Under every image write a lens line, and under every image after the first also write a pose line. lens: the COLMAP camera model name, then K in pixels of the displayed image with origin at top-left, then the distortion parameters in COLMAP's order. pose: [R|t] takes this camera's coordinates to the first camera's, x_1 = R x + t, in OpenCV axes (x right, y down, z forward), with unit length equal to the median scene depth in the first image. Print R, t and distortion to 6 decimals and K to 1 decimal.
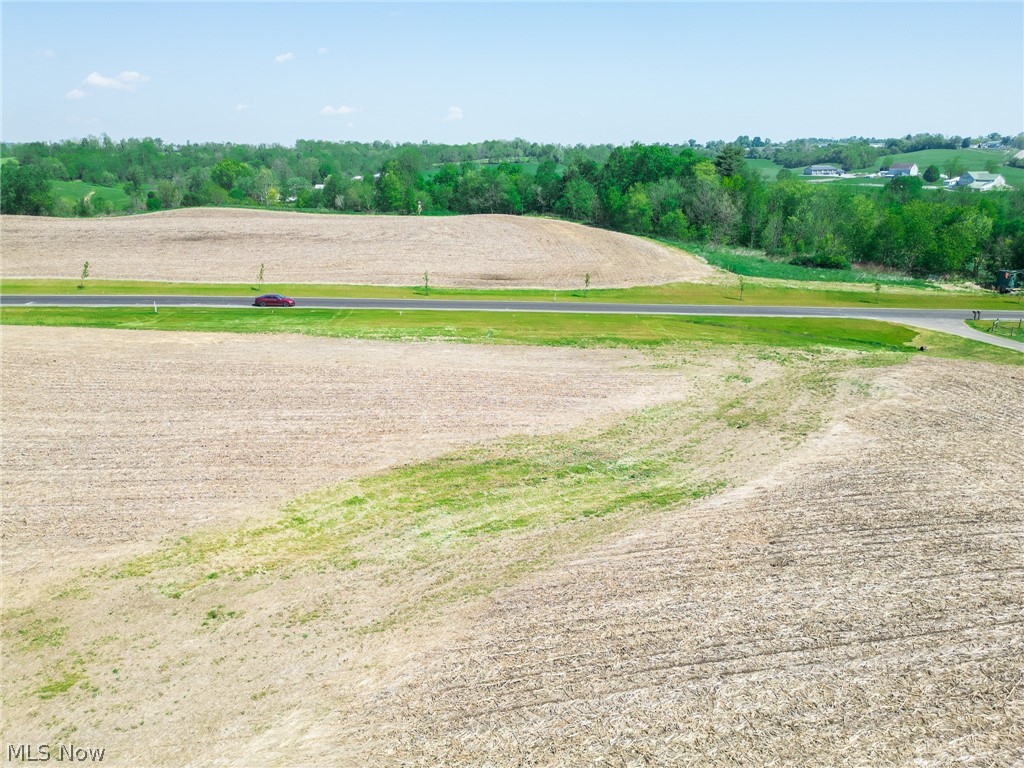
lens RADIAL K [[715.7, 0, 508.9], [0, 715.7, 382.0], [0, 0, 1]] dist [0.063738, -0.058677]
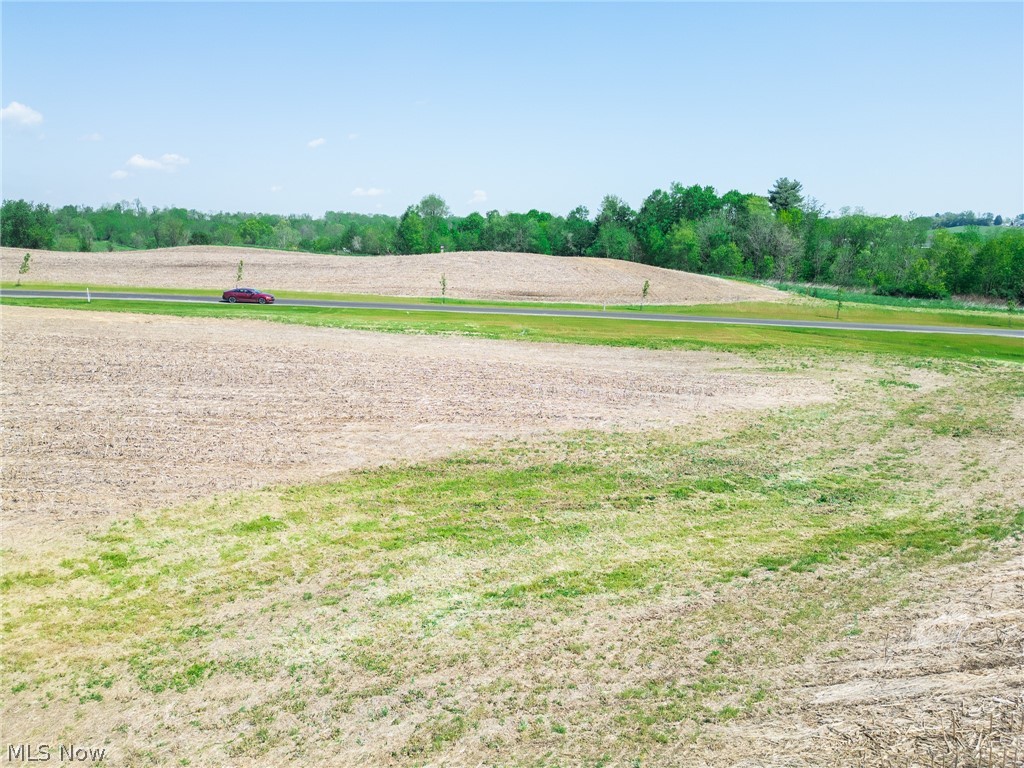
lens RADIAL K [[715.7, 0, 503.7], [0, 715.7, 379.9], [0, 0, 1]] dist [0.063738, -0.058677]
pose [[0.999198, 0.015995, -0.036701, -0.023469], [-0.019838, 0.994075, -0.106873, 0.070602], [0.034774, 0.107515, 0.993595, 0.313778]]
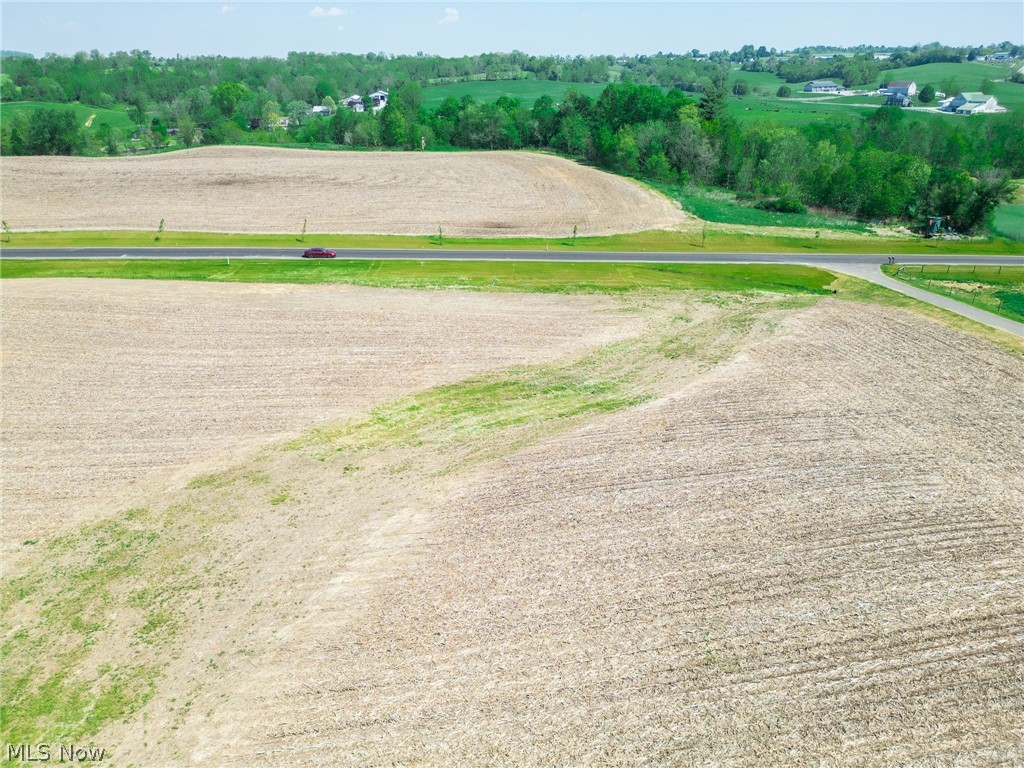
lens RADIAL K [[715.7, 0, 513.5], [0, 715.7, 385.0], [0, 0, 1]] dist [0.063738, -0.058677]
pose [[0.999957, -0.003357, 0.008607, -0.005429], [0.002333, 0.993204, 0.116360, -0.039958], [-0.008939, -0.116335, 0.993170, -0.330876]]
